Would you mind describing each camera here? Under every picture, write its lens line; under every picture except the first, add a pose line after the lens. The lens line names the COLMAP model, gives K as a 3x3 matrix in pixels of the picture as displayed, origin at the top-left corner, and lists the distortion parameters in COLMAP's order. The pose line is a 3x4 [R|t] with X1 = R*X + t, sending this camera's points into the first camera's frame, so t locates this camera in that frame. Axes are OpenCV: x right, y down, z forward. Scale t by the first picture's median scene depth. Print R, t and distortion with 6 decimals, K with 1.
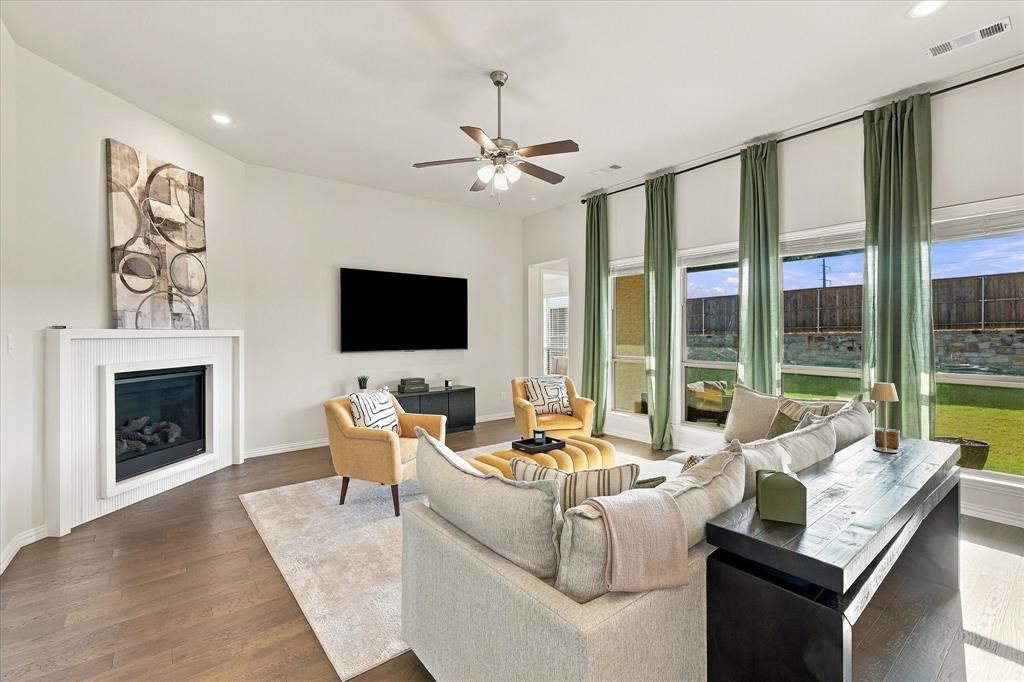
lens RADIAL K [[442.4, 0, 518.1], [0, 442.4, 337.6], [0, 0, 1]] dist [0.001658, 0.000551]
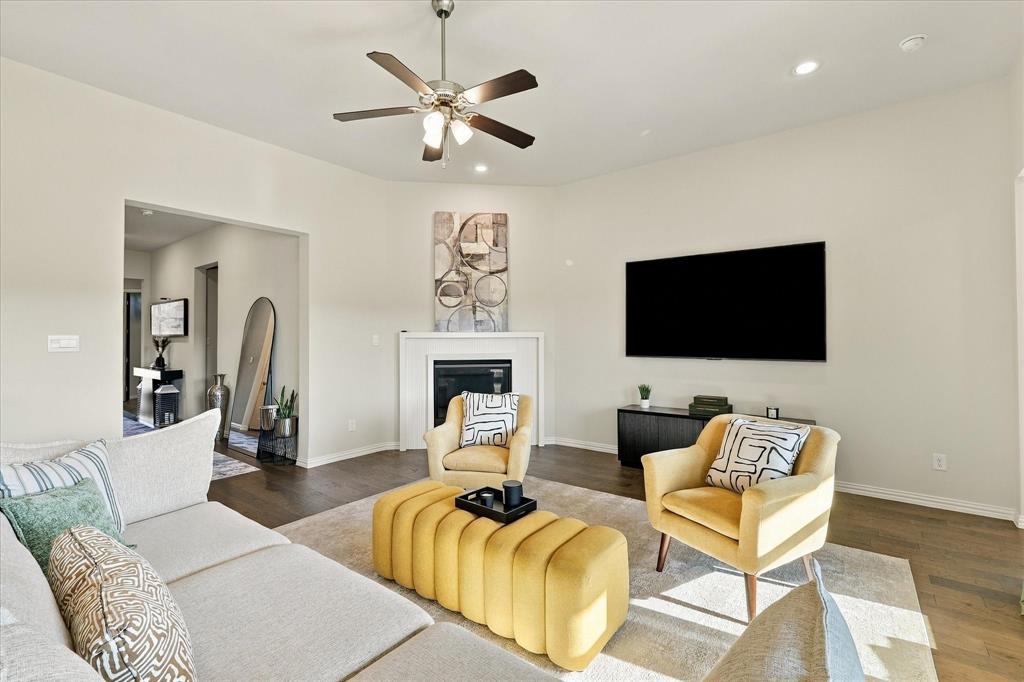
lens RADIAL K [[442.4, 0, 511.2], [0, 442.4, 335.7], [0, 0, 1]] dist [0.001658, 0.000551]
pose [[0.253182, -0.002876, -0.967415, 0.593536], [-0.008907, 0.999946, -0.005304, -0.000832], [0.967378, 0.009960, 0.253142, 0.764405]]
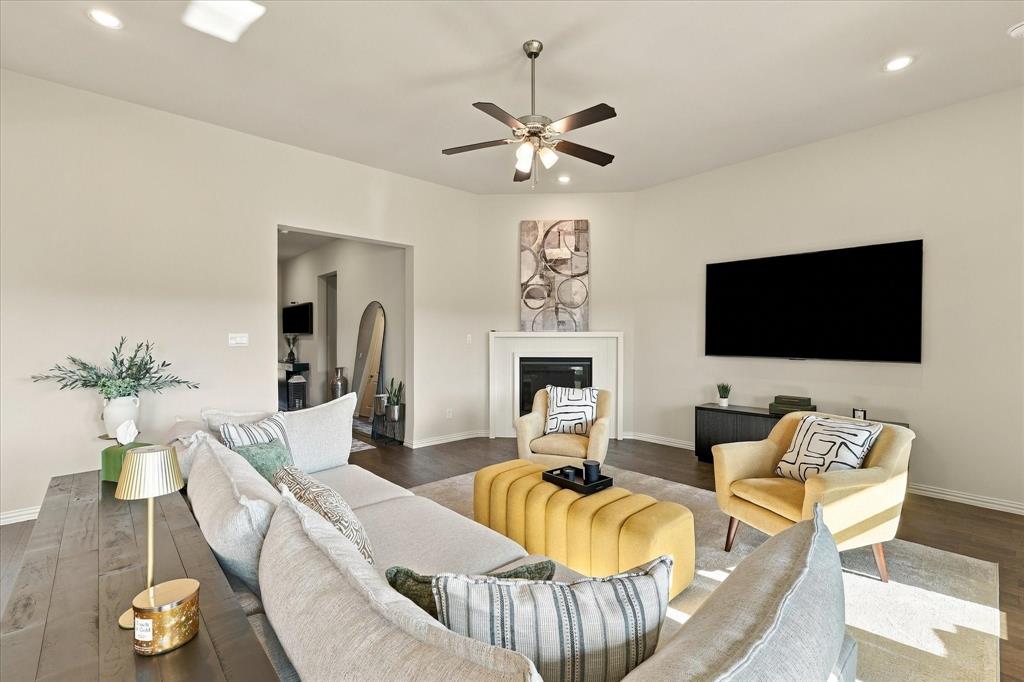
lens RADIAL K [[442.4, 0, 513.5], [0, 442.4, 341.4], [0, 0, 1]] dist [0.001658, 0.000551]
pose [[0.080281, 0.012207, -0.996698, 0.700386], [-0.013578, 0.999846, 0.011152, -0.000709], [0.996680, 0.012638, 0.080434, 0.737853]]
